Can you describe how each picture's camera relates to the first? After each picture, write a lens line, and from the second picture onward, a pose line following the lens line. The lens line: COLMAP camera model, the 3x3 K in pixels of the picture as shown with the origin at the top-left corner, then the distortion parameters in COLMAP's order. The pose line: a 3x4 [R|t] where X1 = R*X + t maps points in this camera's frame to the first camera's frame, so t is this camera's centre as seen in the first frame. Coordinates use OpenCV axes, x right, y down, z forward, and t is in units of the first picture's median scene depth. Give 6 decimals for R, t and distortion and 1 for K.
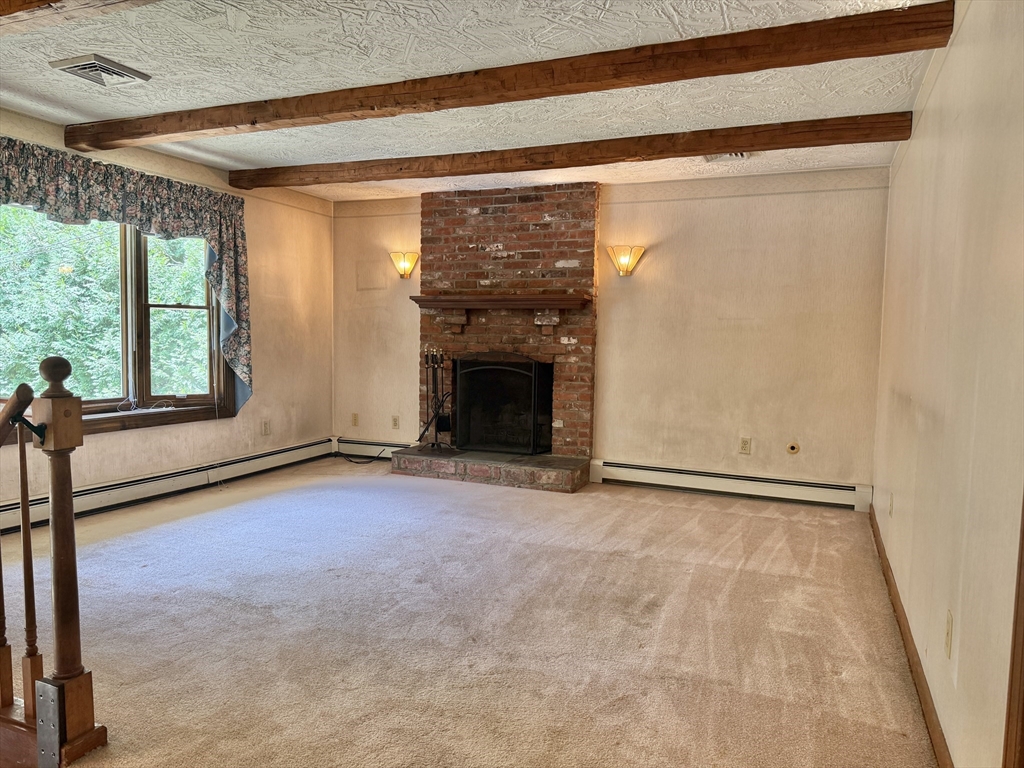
lens RADIAL K [[724.0, 0, 509.2], [0, 724.0, 382.4], [0, 0, 1]] dist [0.079918, -0.095054]
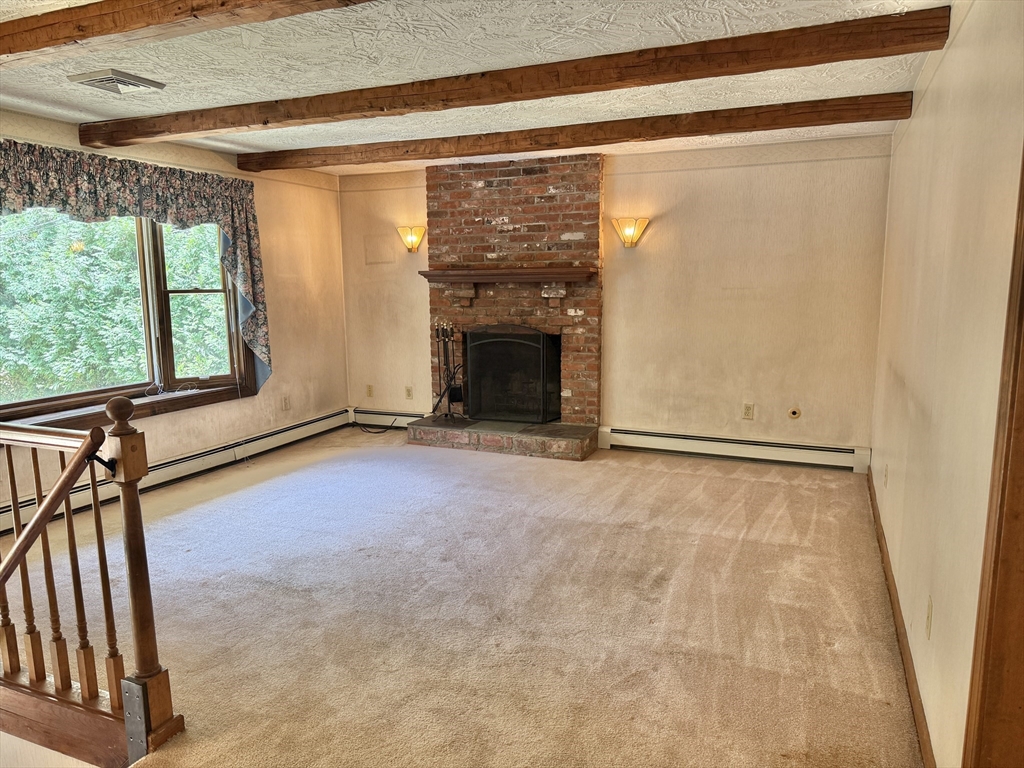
lens RADIAL K [[724.0, 0, 505.8], [0, 724.0, 383.8], [0, 0, 1]] dist [0.079918, -0.095054]
pose [[0.999577, -0.026800, -0.011271, -0.008375], [0.027630, 0.996303, 0.081343, -0.047764], [0.009049, -0.081620, 0.996622, -0.034778]]
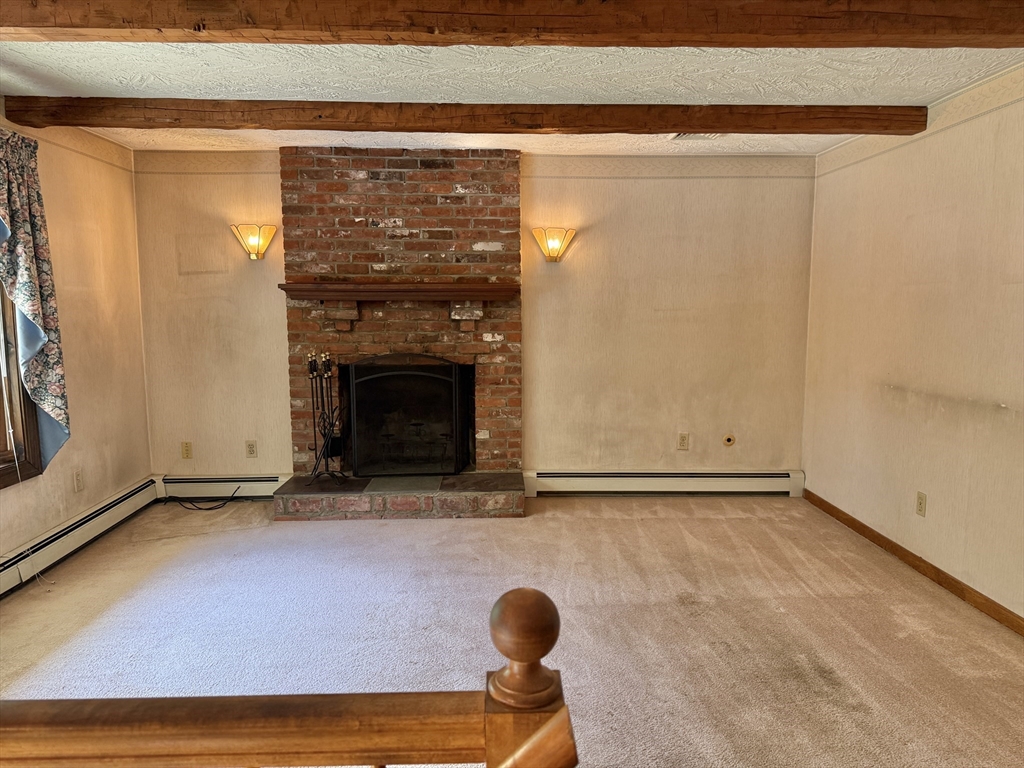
lens RADIAL K [[724.0, 0, 511.4], [0, 724.0, 388.9], [0, 0, 1]] dist [0.079918, -0.095054]
pose [[0.904613, -0.072001, 0.420108, -0.289695], [0.045454, 0.996304, 0.072879, -0.065026], [-0.423802, -0.046832, 0.904543, 0.239270]]
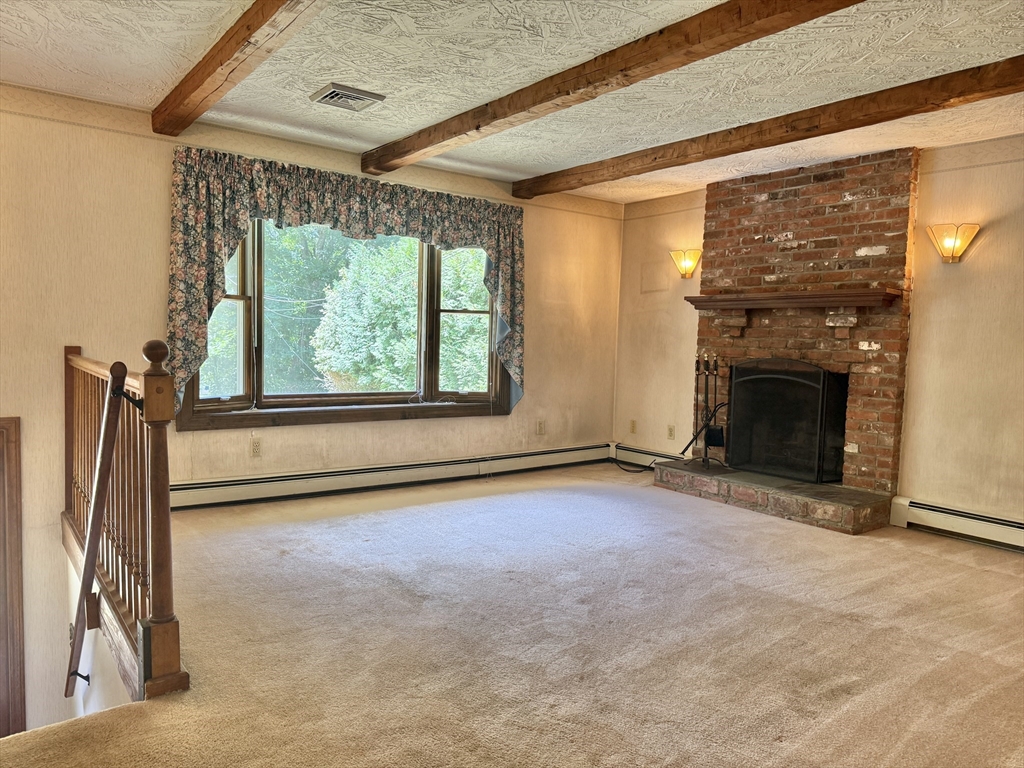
lens RADIAL K [[724.0, 0, 515.5], [0, 724.0, 385.0], [0, 0, 1]] dist [0.079918, -0.095054]
pose [[0.868388, 0.039306, -0.494325, 0.162102], [-0.045049, 0.998985, 0.000297, 0.003518], [0.493835, 0.022011, 0.869277, 0.104163]]
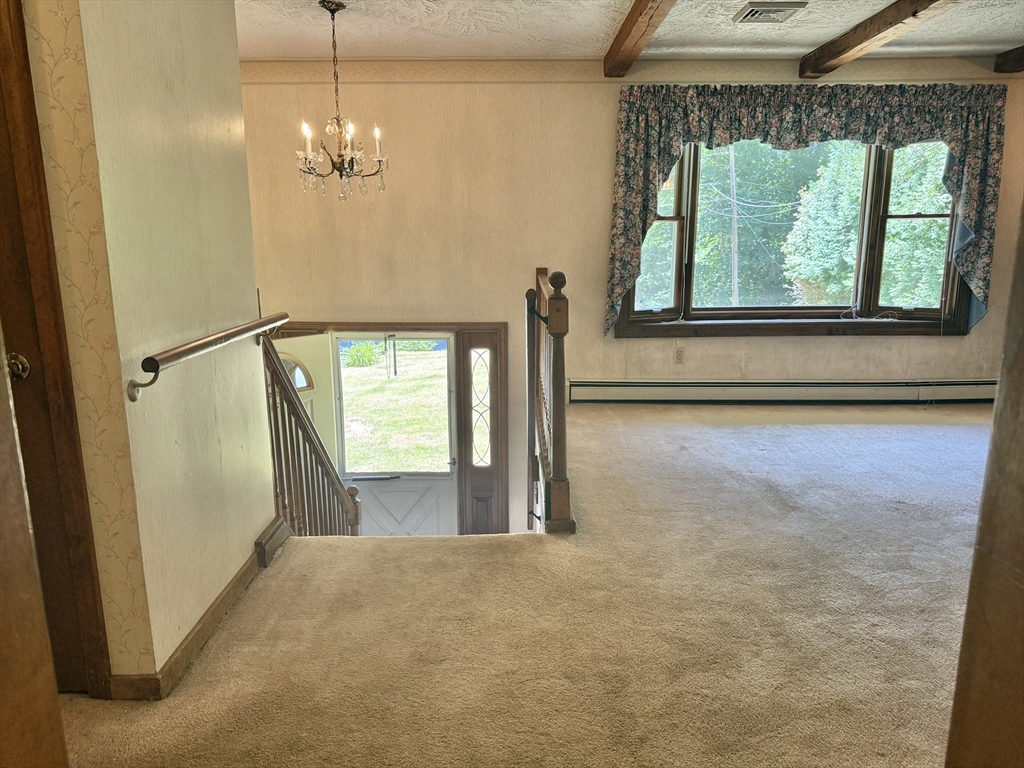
lens RADIAL K [[724.0, 0, 512.8], [0, 724.0, 388.9], [0, 0, 1]] dist [0.079918, -0.095054]
pose [[0.396532, 0.169020, -0.902328, 0.268380], [-0.045582, 0.985318, 0.164534, -0.014168], [0.916889, -0.024112, 0.398414, 0.117074]]
